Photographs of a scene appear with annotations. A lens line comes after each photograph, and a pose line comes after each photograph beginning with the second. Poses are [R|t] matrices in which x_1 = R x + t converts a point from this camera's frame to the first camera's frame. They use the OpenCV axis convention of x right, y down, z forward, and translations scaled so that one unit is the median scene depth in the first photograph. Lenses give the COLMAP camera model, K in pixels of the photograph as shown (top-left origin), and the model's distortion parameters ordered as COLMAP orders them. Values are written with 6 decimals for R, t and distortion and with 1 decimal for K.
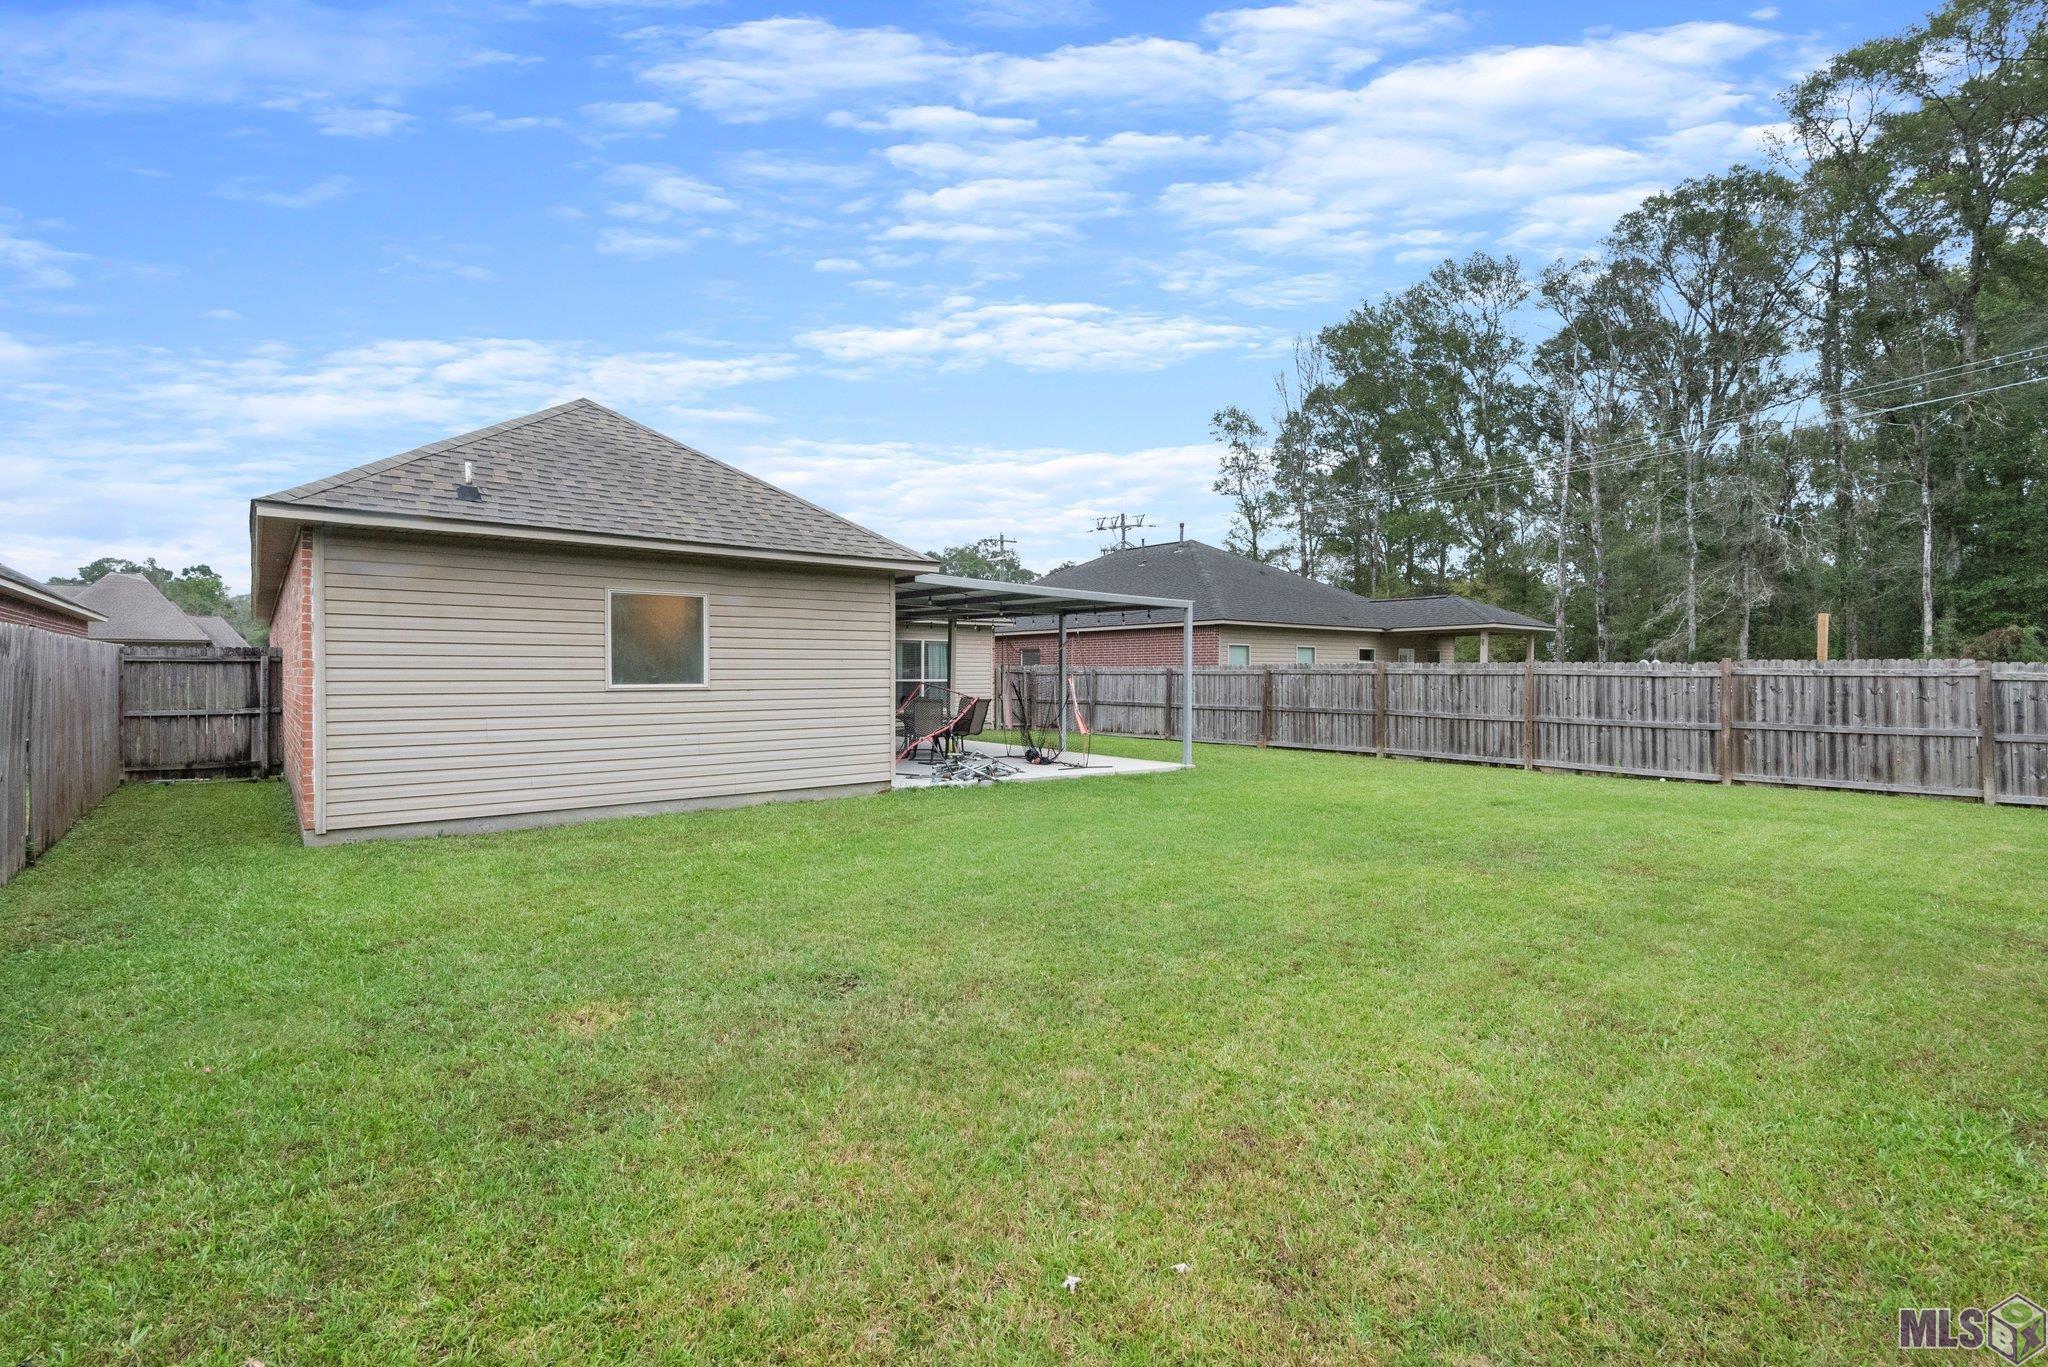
lens RADIAL K [[941.8, 0, 1017.0], [0, 941.8, 678.7], [0, 0, 1]] dist [0.013512, -0.004885]
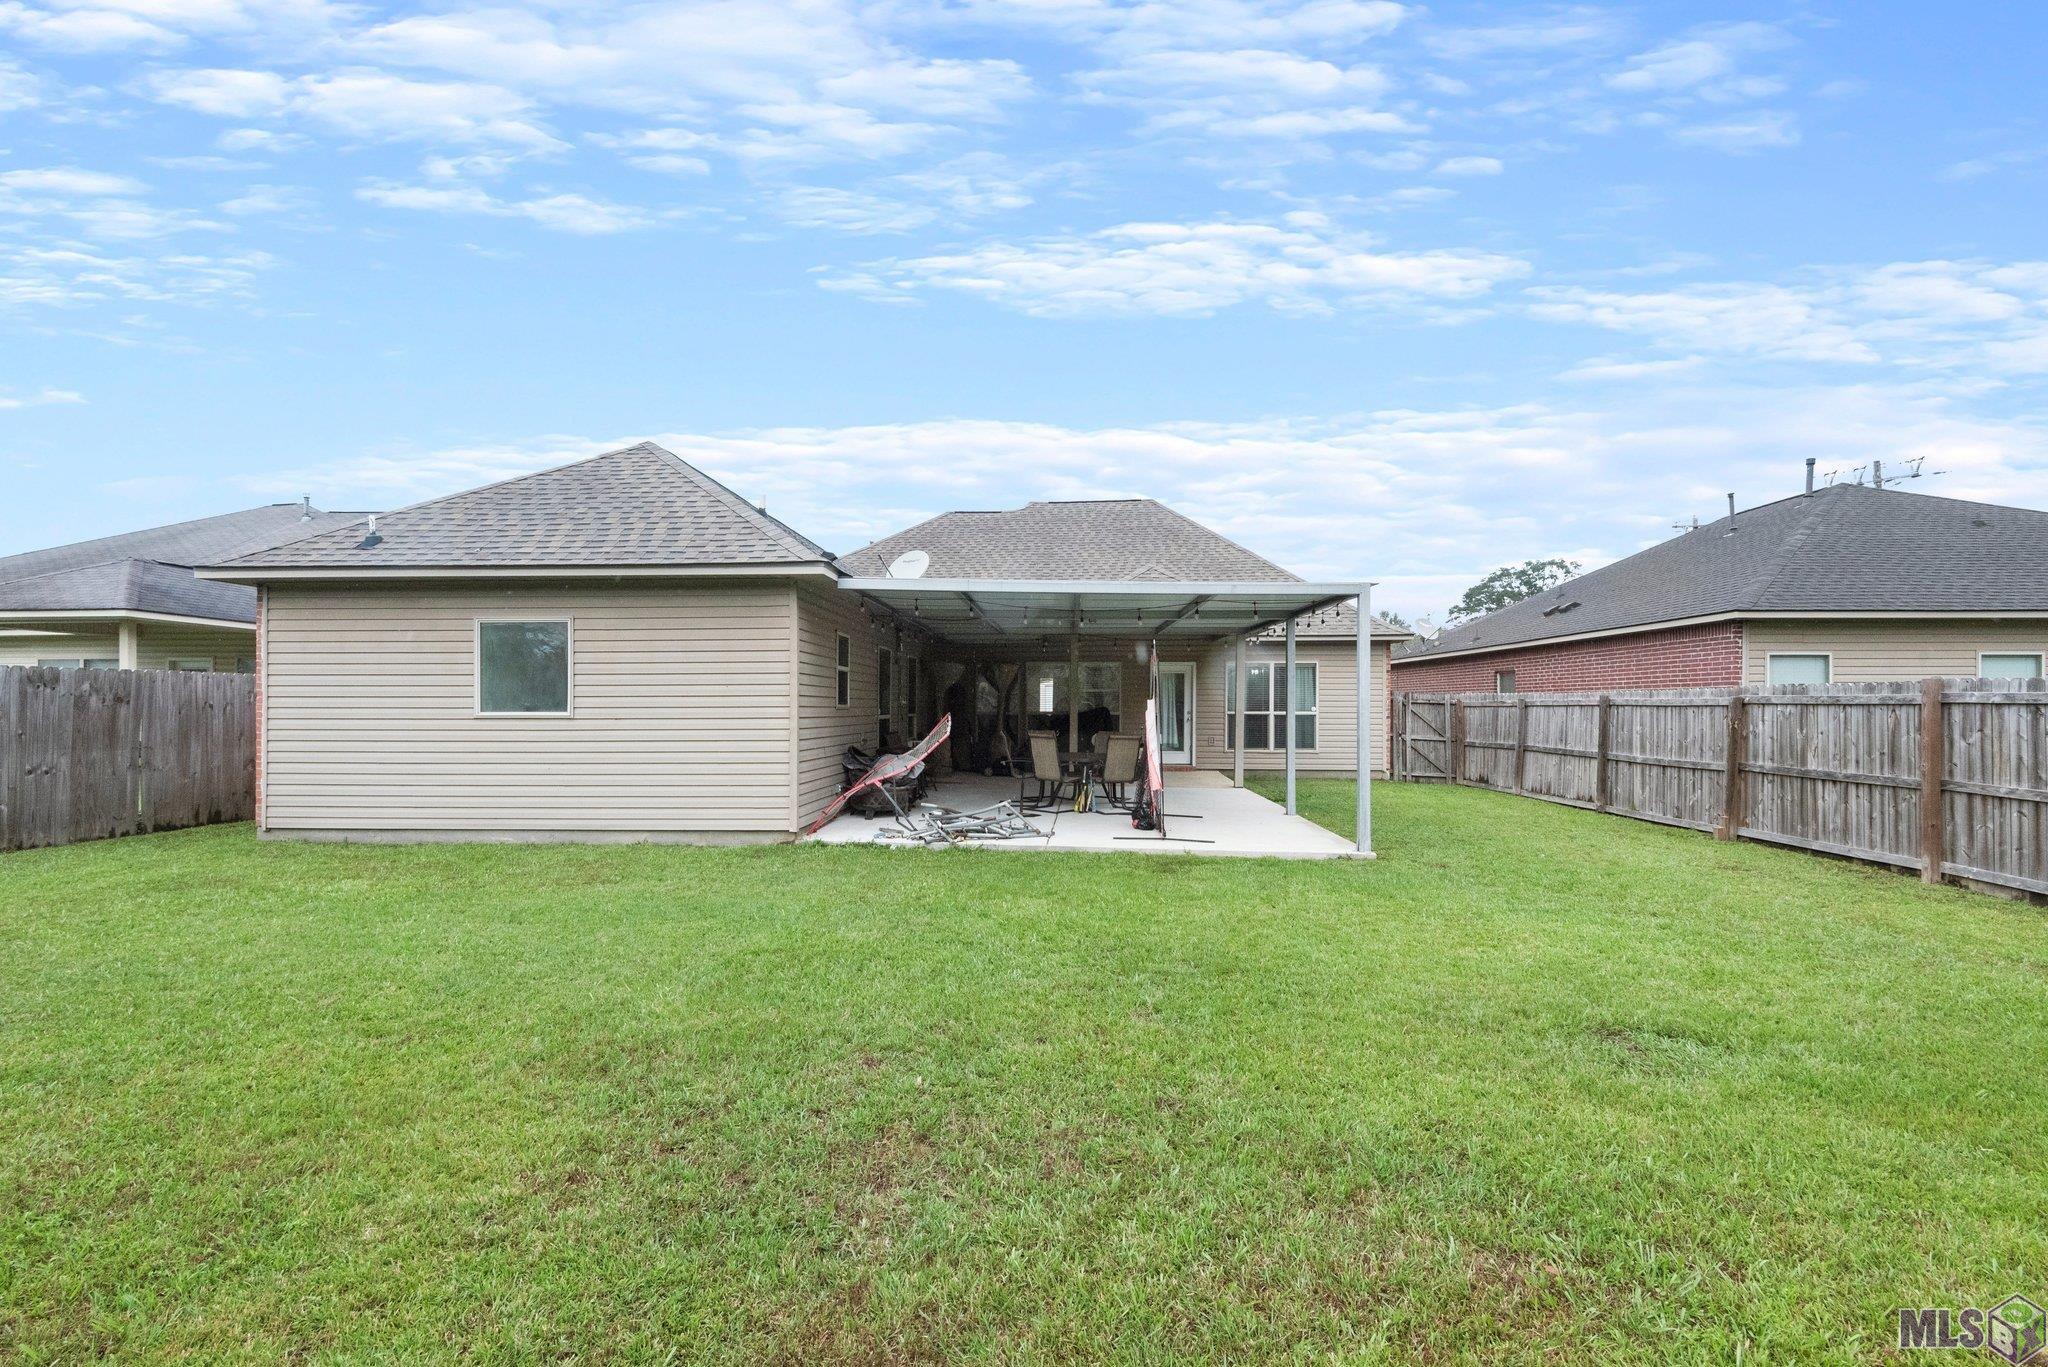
lens RADIAL K [[941.8, 0, 1066.0], [0, 941.8, 700.6], [0, 0, 1]] dist [0.013512, -0.004885]
pose [[0.730961, -0.004268, -0.682406, 0.397017], [-0.005176, 0.999917, -0.011799, 0.001459], [0.682400, 0.012157, 0.730878, 0.365547]]
